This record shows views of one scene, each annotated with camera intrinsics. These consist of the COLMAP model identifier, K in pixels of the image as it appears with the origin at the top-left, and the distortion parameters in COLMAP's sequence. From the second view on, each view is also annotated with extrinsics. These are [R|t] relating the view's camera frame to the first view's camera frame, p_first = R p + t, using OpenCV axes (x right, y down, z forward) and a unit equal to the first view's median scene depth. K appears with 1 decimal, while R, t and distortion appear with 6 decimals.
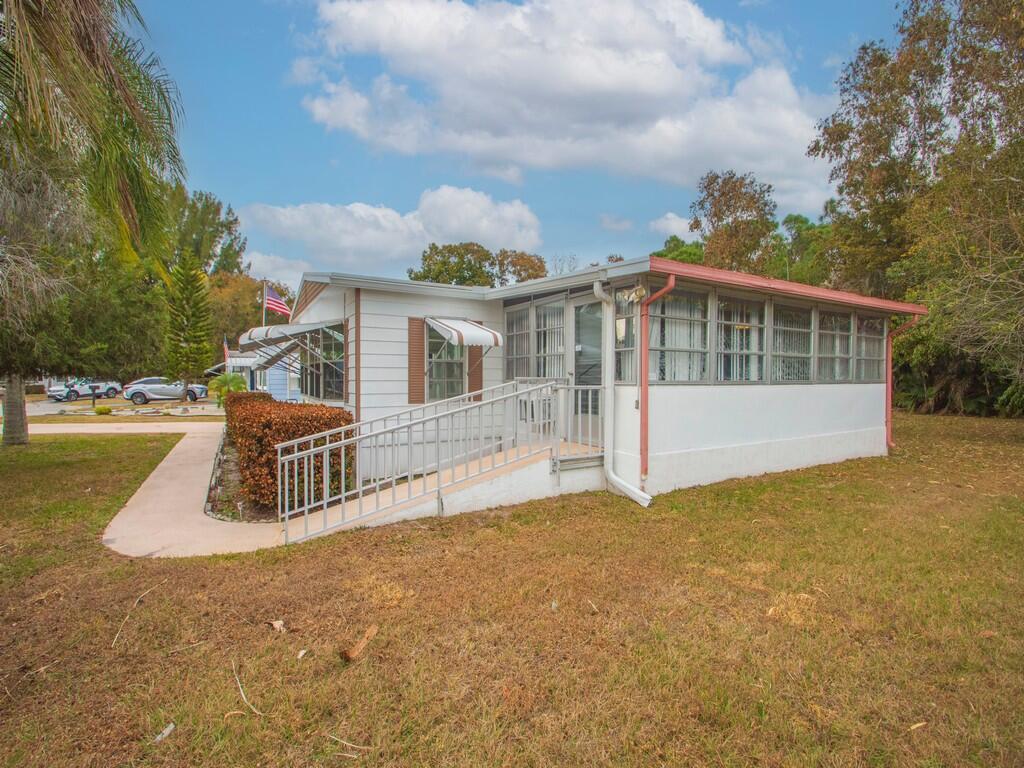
lens RADIAL K [[469.9, 0, 514.1], [0, 469.9, 393.0], [0, 0, 1]] dist [0.000822, -0.001130]
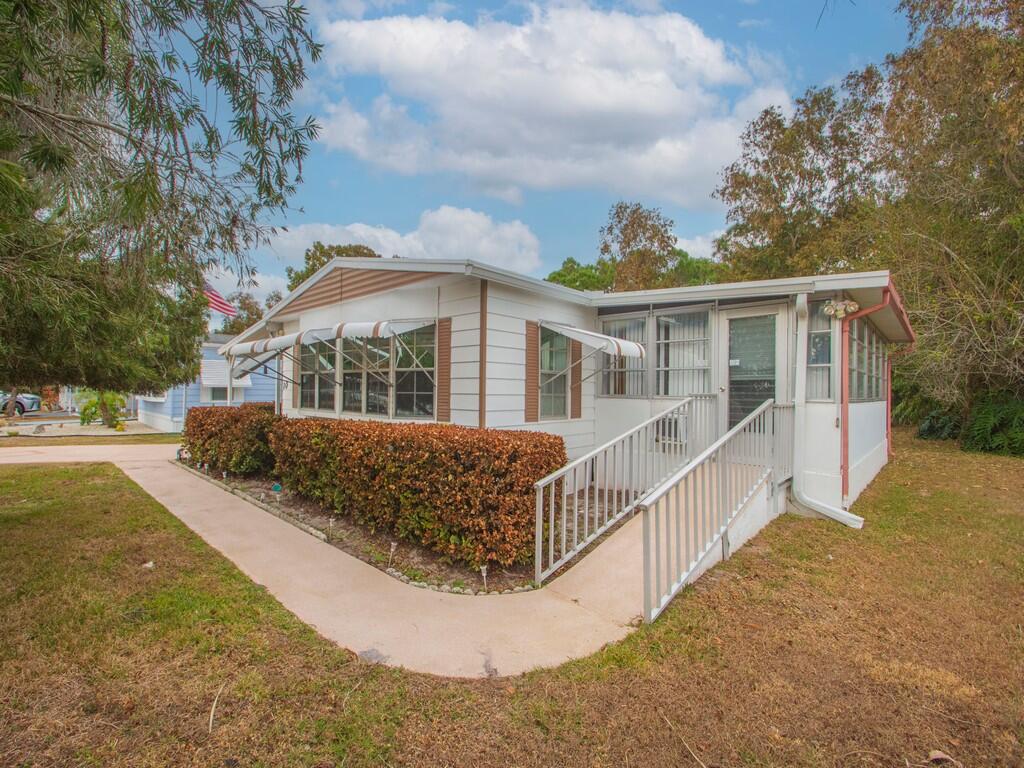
lens RADIAL K [[469.9, 0, 514.1], [0, 469.9, 393.0], [0, 0, 1]] dist [0.000822, -0.001130]
pose [[0.960973, 0.010842, 0.276429, -0.185047], [-0.003558, 0.999633, -0.026839, -0.002637], [-0.276619, 0.024808, 0.960659, 0.073407]]
